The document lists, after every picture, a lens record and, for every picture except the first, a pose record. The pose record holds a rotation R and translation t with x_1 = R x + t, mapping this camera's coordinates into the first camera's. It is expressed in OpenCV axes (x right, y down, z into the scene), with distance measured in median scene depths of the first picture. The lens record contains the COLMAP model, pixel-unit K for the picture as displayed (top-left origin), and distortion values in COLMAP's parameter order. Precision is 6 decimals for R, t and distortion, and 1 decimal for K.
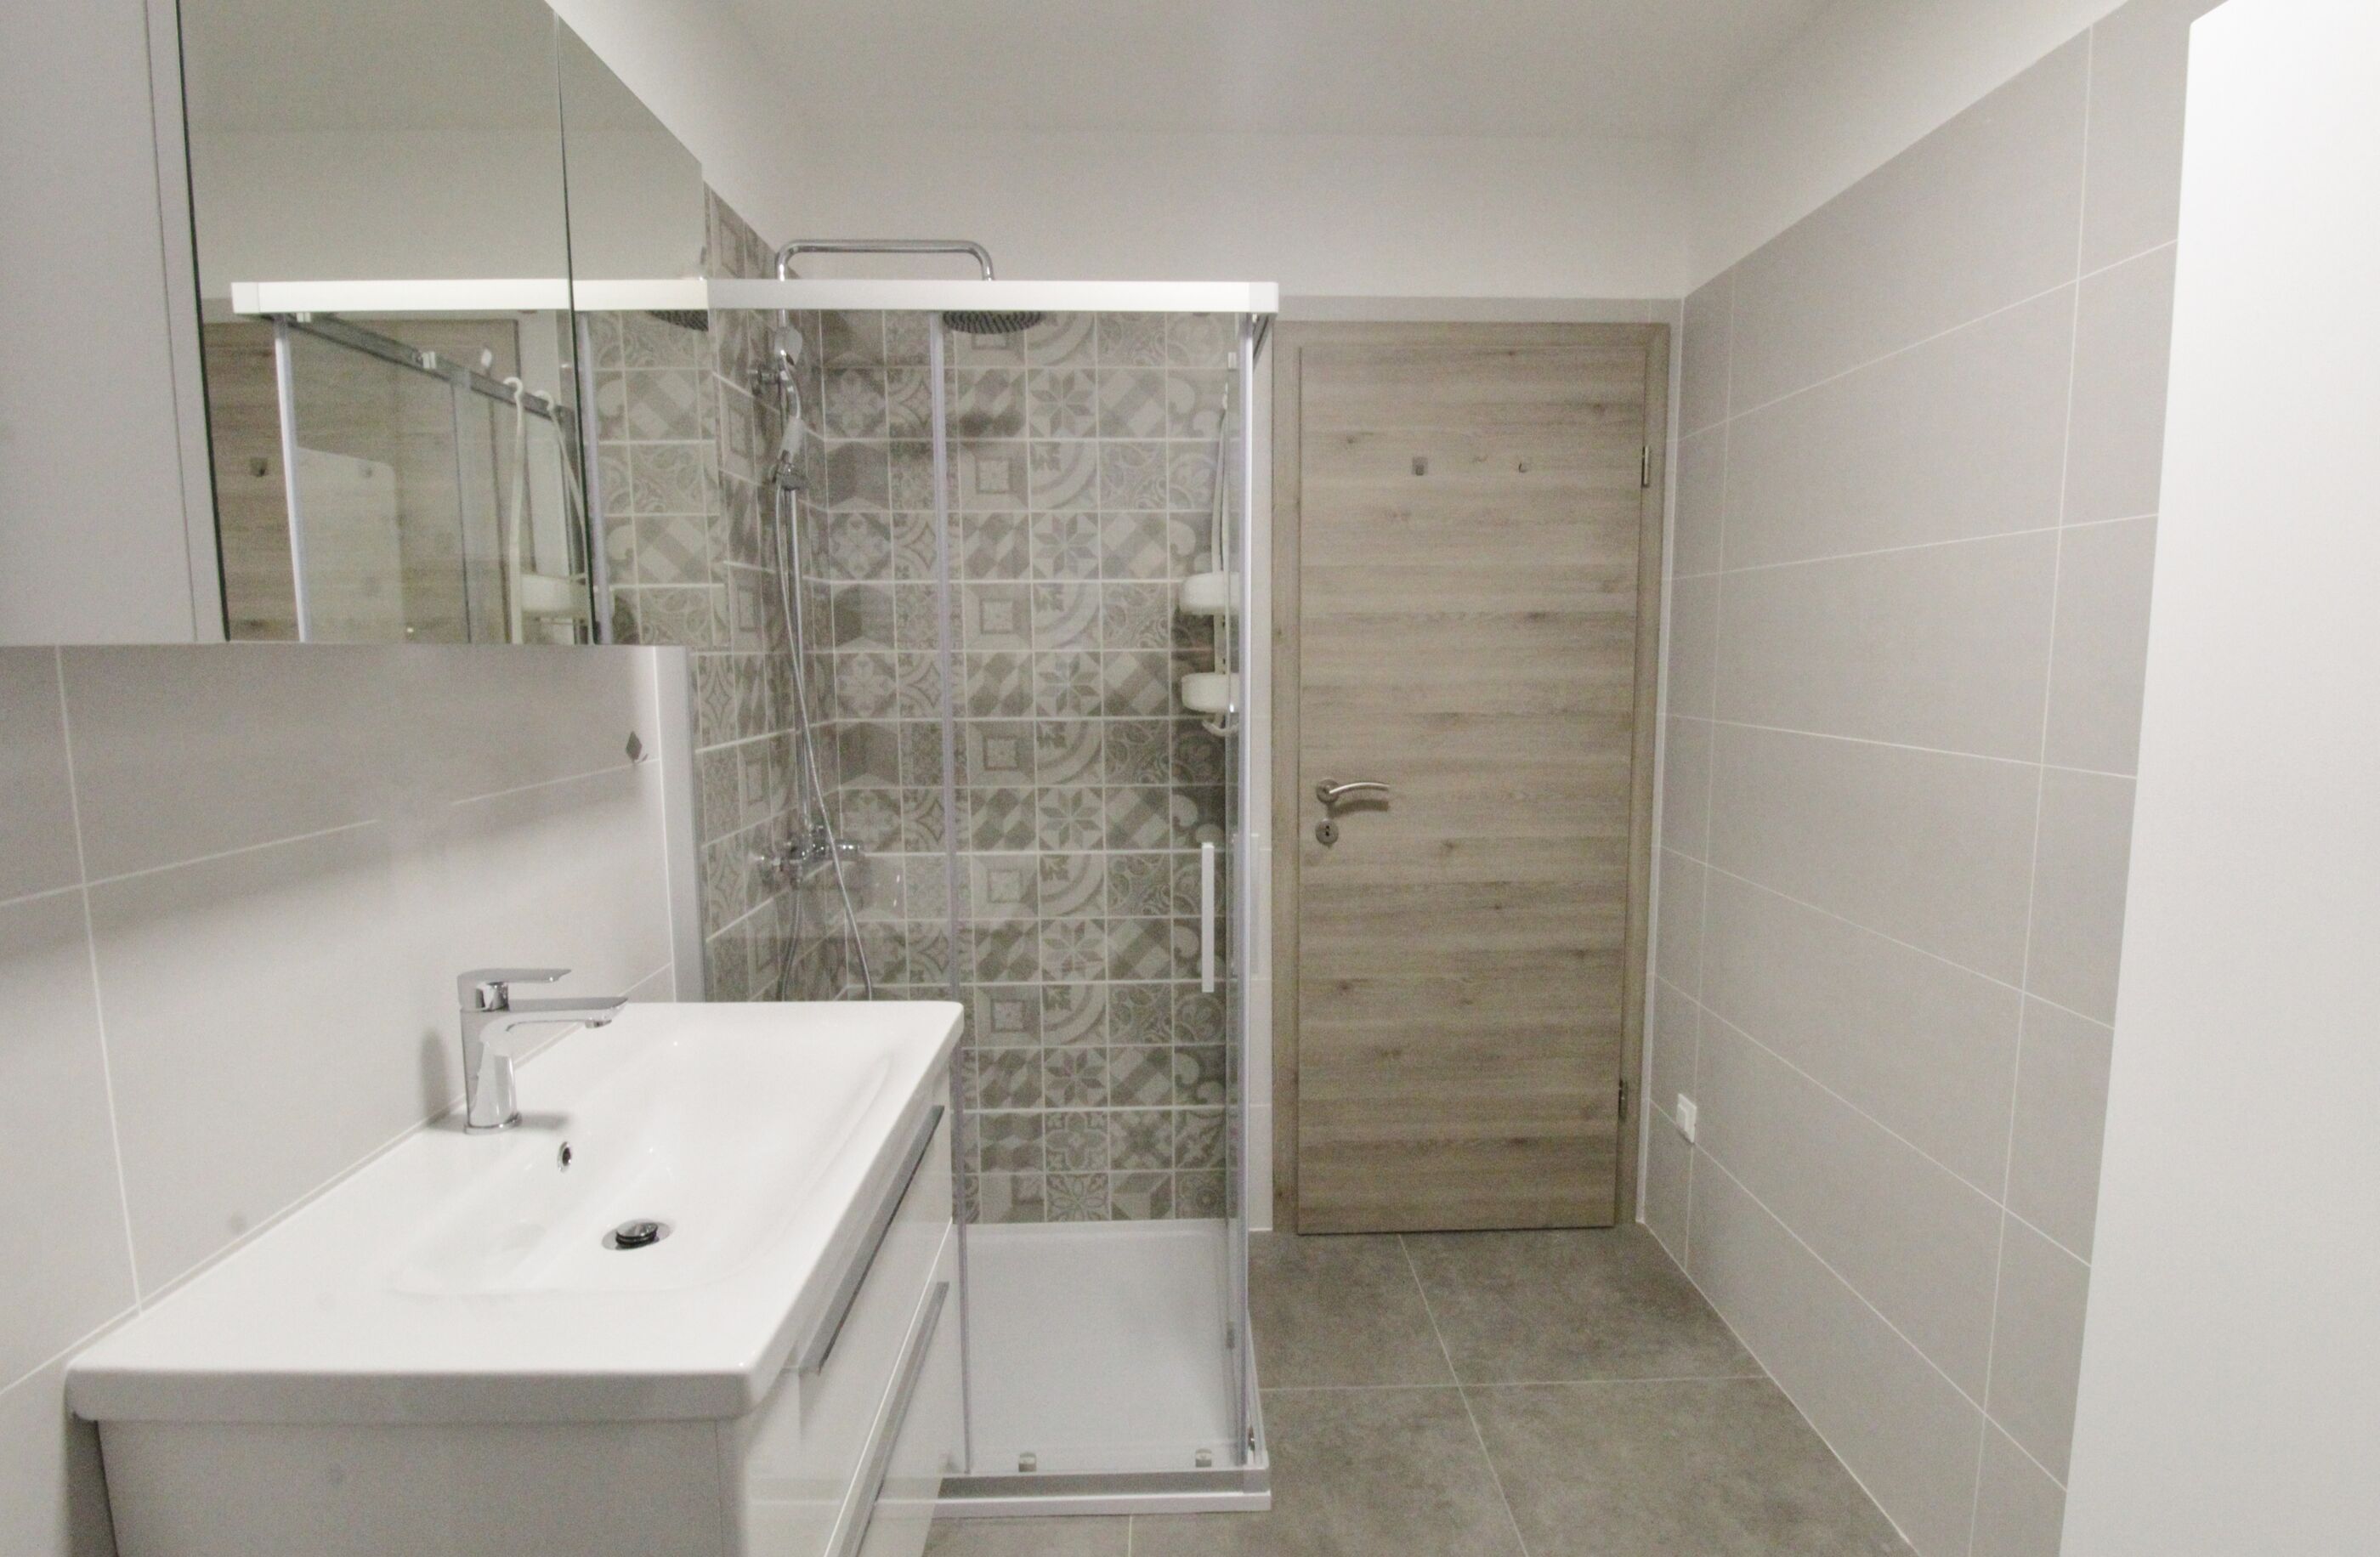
lens RADIAL K [[1147.4, 0, 1187.3], [0, 1147.4, 795.2], [0, 0, 1]] dist [-0.007388, -0.003998]
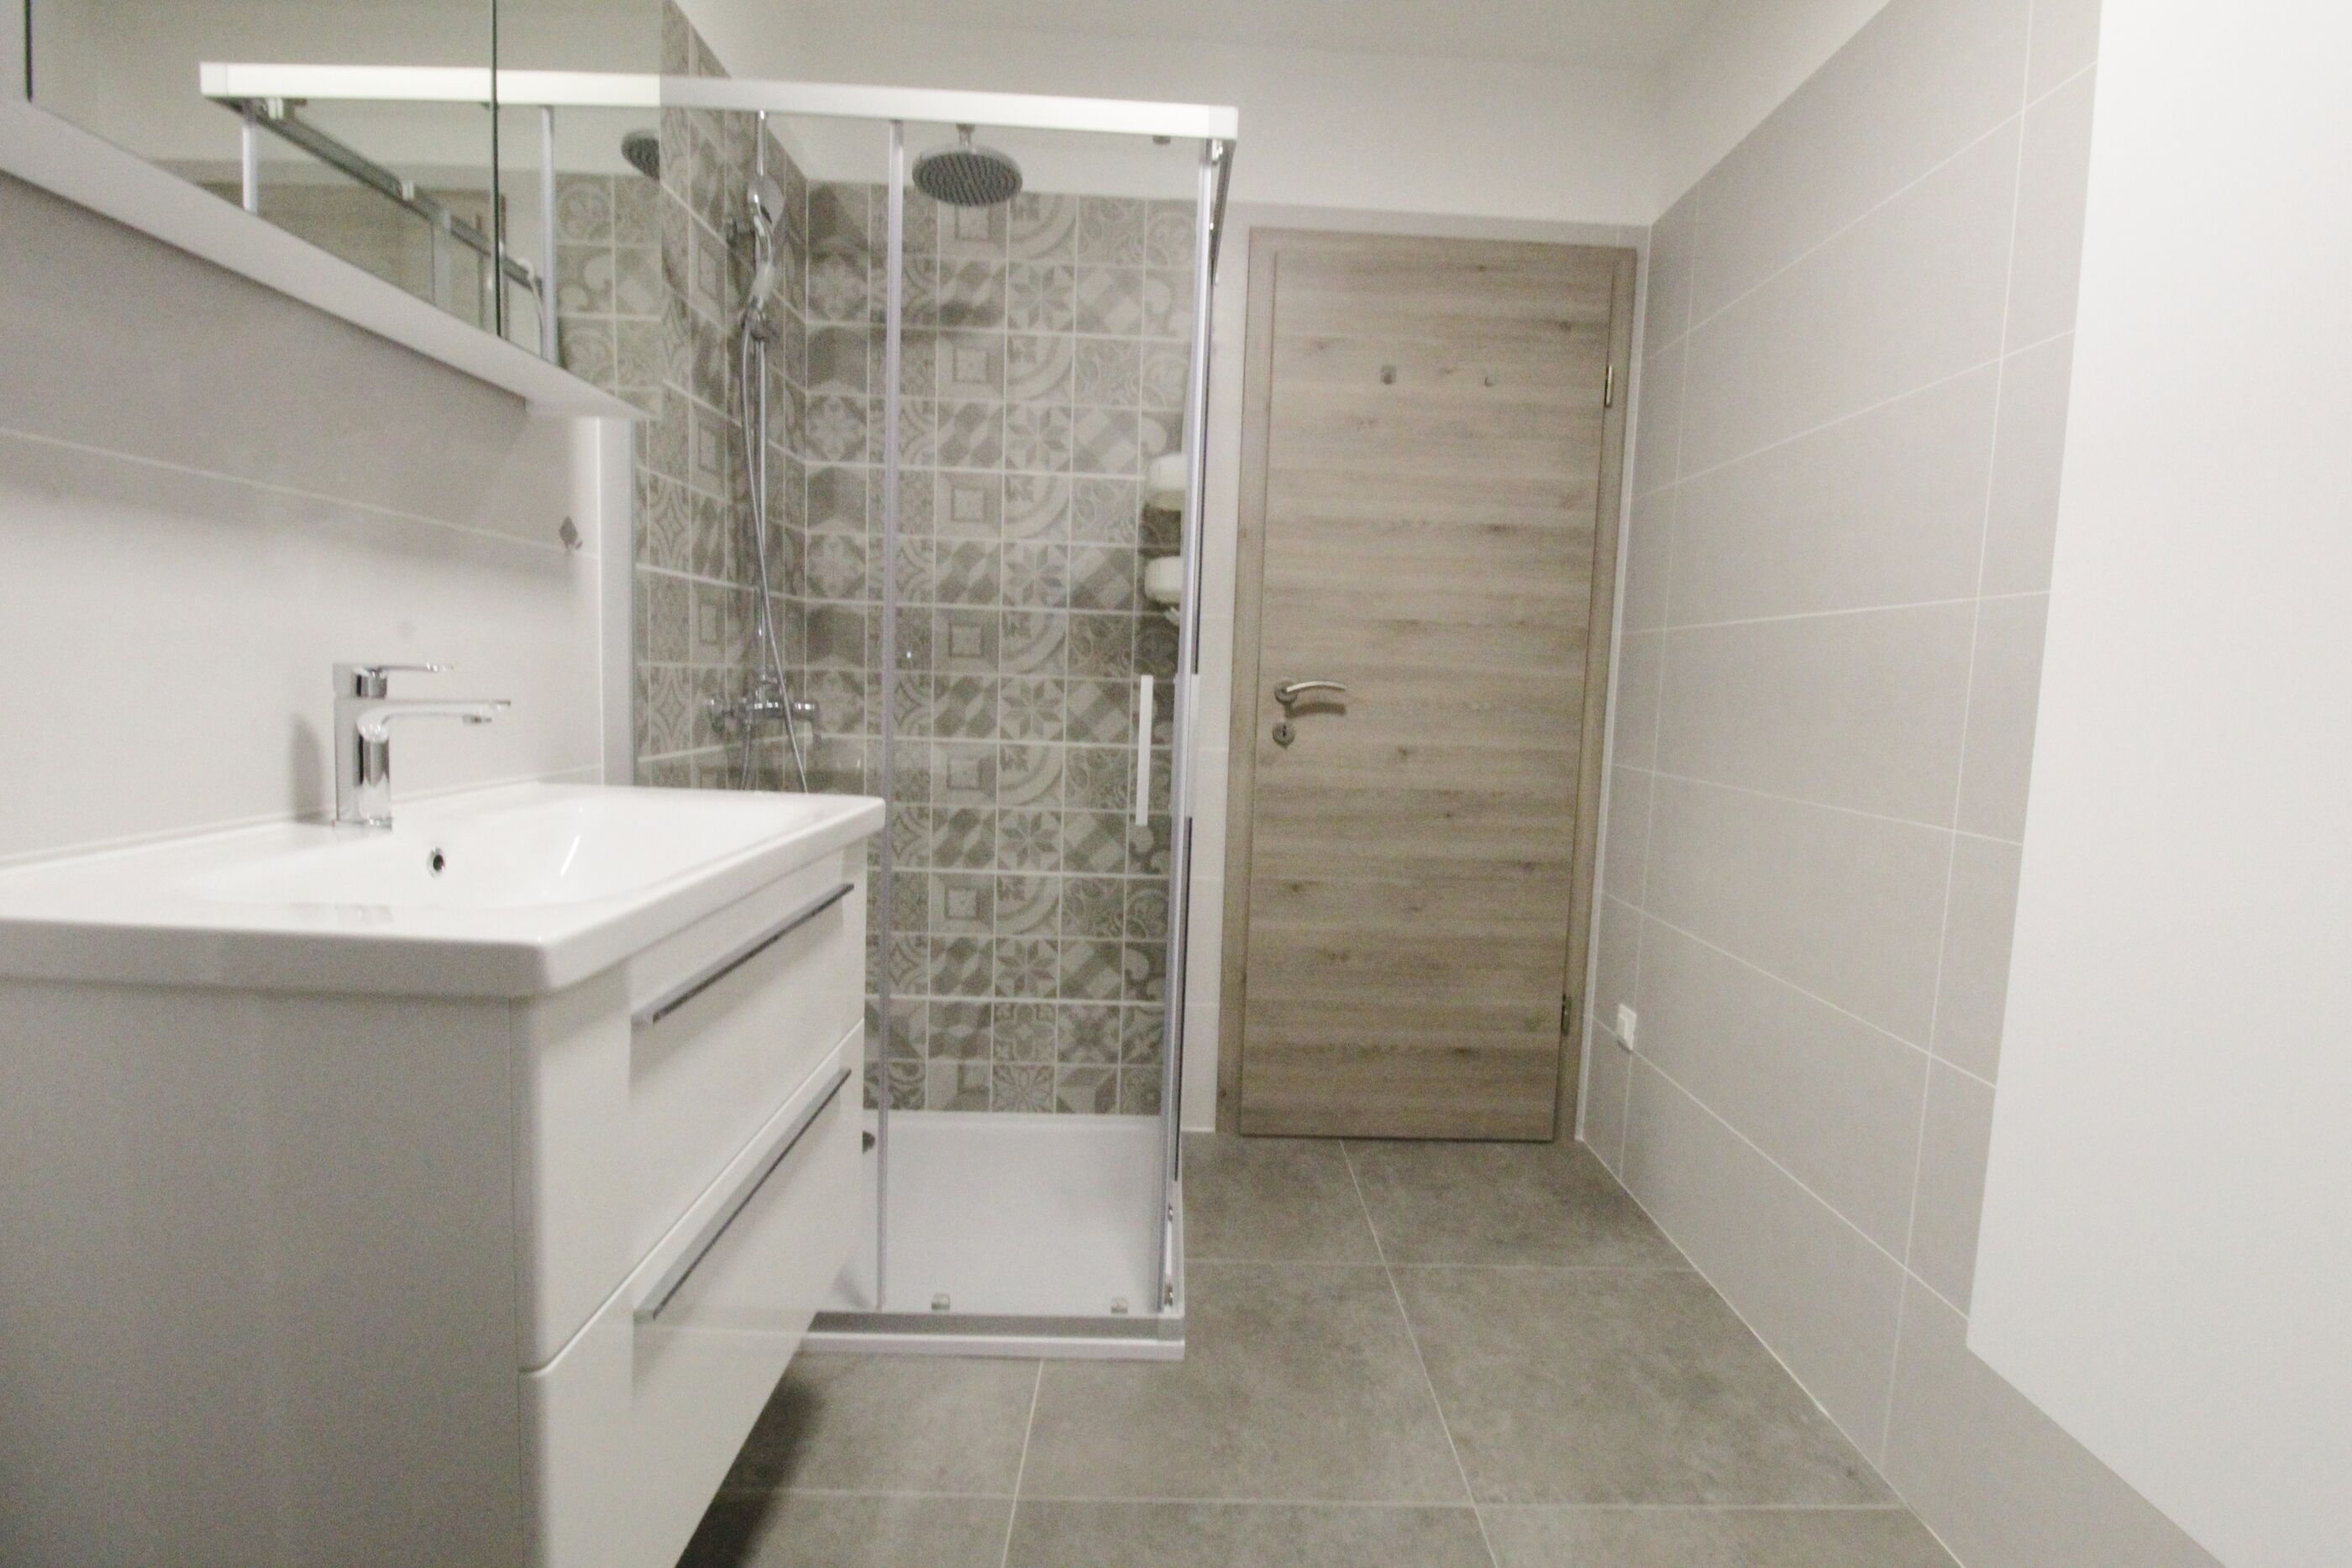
lens RADIAL K [[1095.4, 0, 1187.7], [0, 1095.4, 787.6], [0, 0, 1]] dist [-0.003697, -0.010748]
pose [[0.999042, 0.043509, 0.004732, 0.035692], [-0.043411, 0.998872, -0.019264, 0.106572], [-0.005565, 0.019040, 0.999803, 0.032790]]
